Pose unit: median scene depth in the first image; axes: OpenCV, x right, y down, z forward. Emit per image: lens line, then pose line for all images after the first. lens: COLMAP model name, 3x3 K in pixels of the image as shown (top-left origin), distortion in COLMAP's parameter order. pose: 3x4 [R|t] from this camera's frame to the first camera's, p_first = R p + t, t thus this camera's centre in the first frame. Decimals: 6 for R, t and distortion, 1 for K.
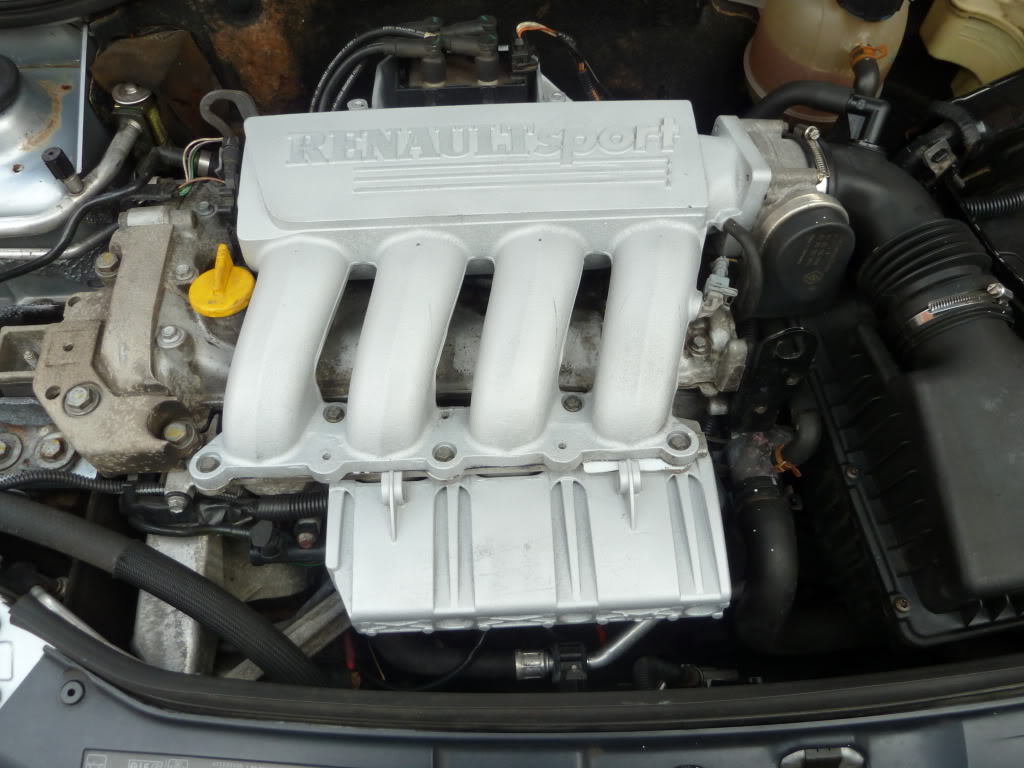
lens RADIAL K [[812.1, 0, 508.2], [0, 812.1, 376.6], [0, 0, 1]] dist [-0.016722, -0.016613]
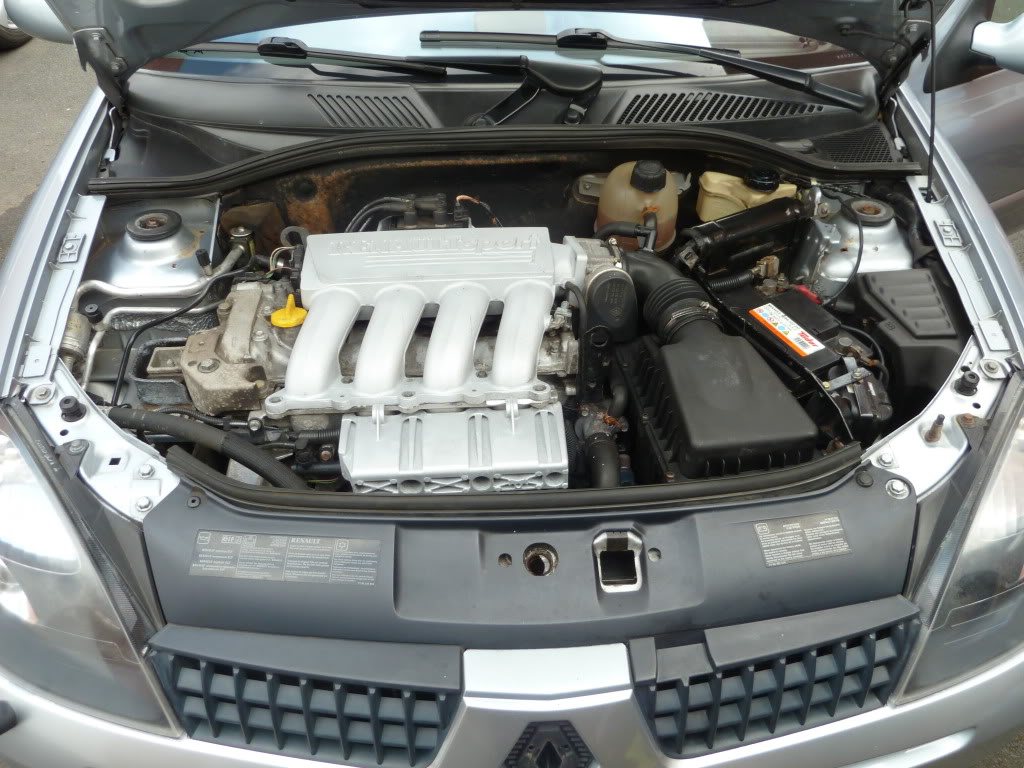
lens RADIAL K [[812.1, 0, 505.5], [0, 812.1, 376.6], [0, 0, 1]] dist [-0.016722, -0.016613]
pose [[0.999953, -0.004827, 0.008390, 0.114818], [0.007303, 0.945077, -0.326765, 0.609939], [-0.006352, 0.326811, 0.945068, -0.669803]]
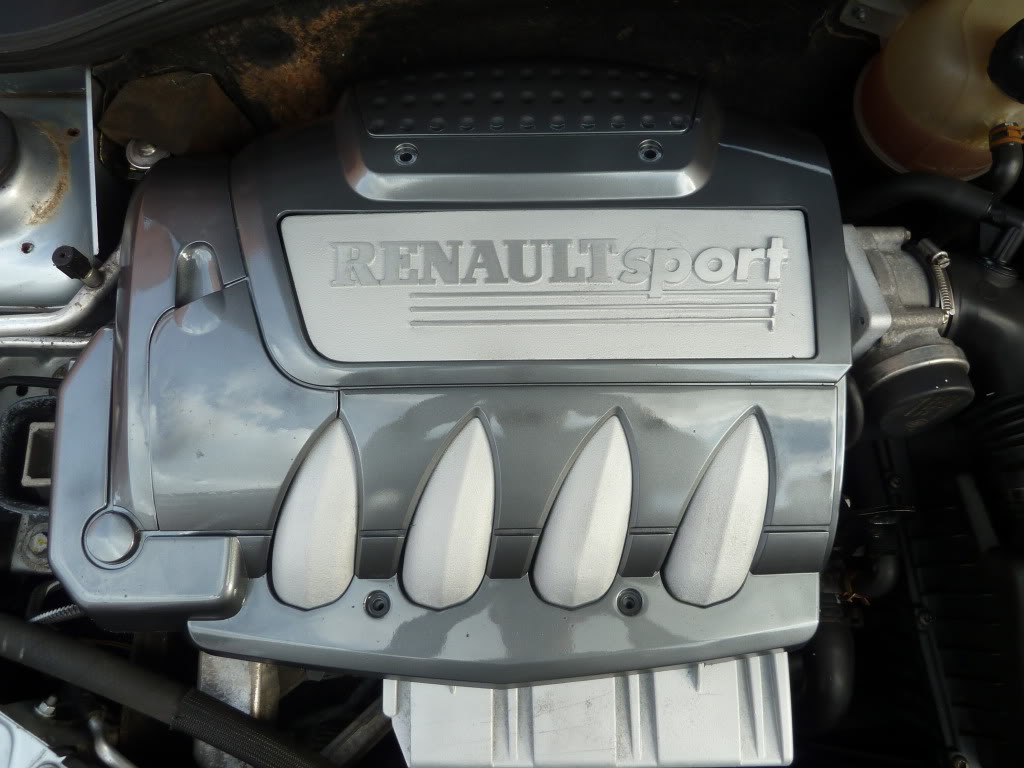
lens RADIAL K [[761.8, 0, 513.1], [0, 761.8, 373.2], [0, 0, 1]] dist [-0.032578, 0.002896]
pose [[0.999283, 0.035423, -0.013396, -0.064096], [-0.031458, 0.973350, 0.227157, -0.357401], [0.021086, -0.226573, 0.973766, 0.187493]]
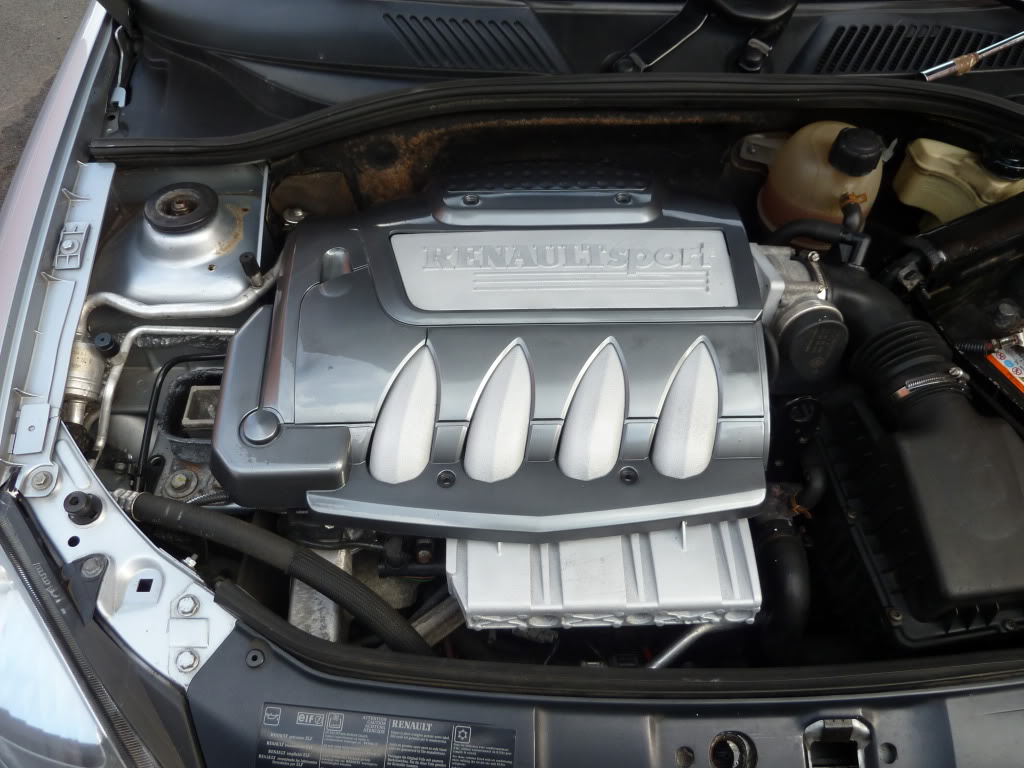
lens RADIAL K [[761.8, 0, 508.0], [0, 761.8, 377.9], [0, 0, 1]] dist [-0.032578, 0.002896]
pose [[0.999588, 0.025277, -0.013583, -0.109780], [-0.026917, 0.990001, -0.138466, 0.087173], [0.009947, 0.138775, 0.990274, -0.223192]]
